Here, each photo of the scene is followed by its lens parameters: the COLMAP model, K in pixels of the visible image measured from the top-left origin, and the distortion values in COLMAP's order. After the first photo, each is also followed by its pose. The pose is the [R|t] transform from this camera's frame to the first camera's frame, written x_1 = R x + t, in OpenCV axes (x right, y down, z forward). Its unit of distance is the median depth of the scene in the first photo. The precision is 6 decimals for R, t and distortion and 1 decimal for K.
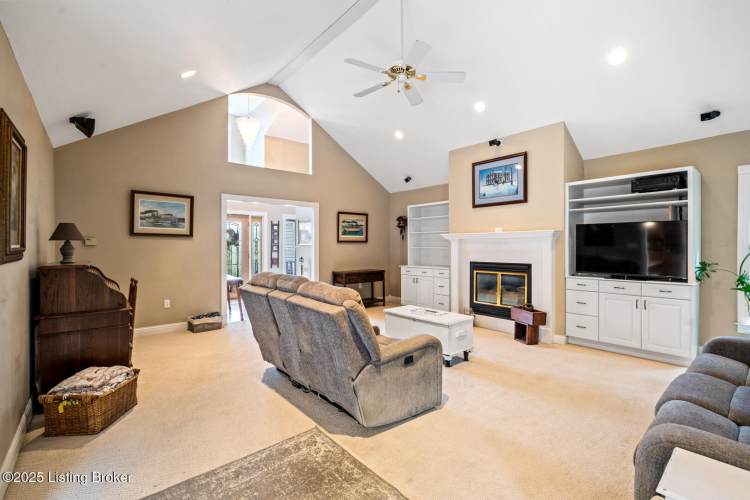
lens RADIAL K [[345.4, 0, 374.7], [0, 345.4, 245.9], [0, 0, 1]] dist [-0.004348, 0.000067]
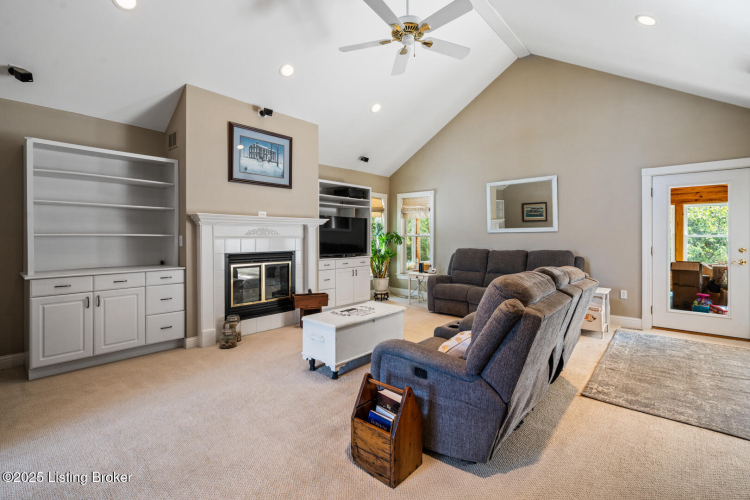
lens RADIAL K [[345.4, 0, 374.2], [0, 345.4, 242.4], [0, 0, 1]] dist [-0.004348, 0.000067]
pose [[-0.158515, -0.009726, 0.987309, -0.503400], [0.007629, 0.999910, 0.011075, 0.016007], [-0.987327, 0.009287, -0.158426, 0.807825]]
